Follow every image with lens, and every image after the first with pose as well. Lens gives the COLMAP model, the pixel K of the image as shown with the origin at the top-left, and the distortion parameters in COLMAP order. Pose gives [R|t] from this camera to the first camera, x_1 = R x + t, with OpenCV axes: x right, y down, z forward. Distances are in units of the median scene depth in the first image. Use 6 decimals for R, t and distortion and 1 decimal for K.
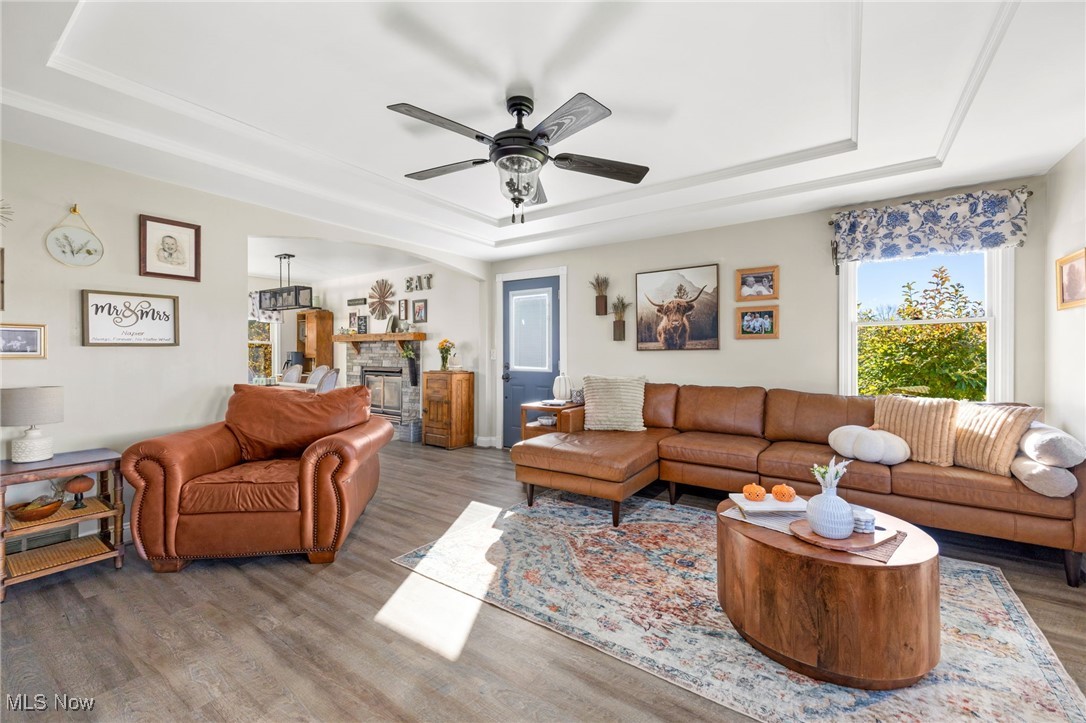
lens RADIAL K [[449.7, 0, 529.6], [0, 449.7, 355.8], [0, 0, 1]] dist [-0.010092, -0.000174]
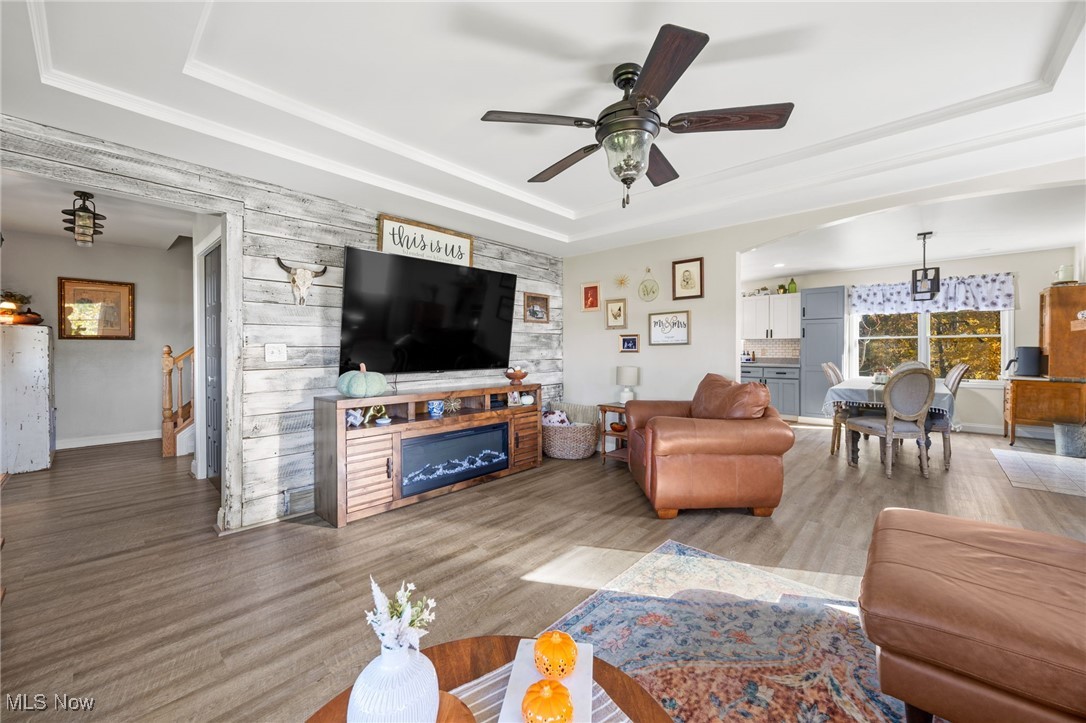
lens RADIAL K [[414.9, 0, 538.2], [0, 414.9, 352.8], [0, 0, 1]] dist [-0.001456, -0.000290]
pose [[-0.142831, 0.006327, -0.989727, 0.683174], [-0.004228, 0.999967, 0.007002, -0.002389], [0.989738, 0.005185, -0.142799, 0.774541]]
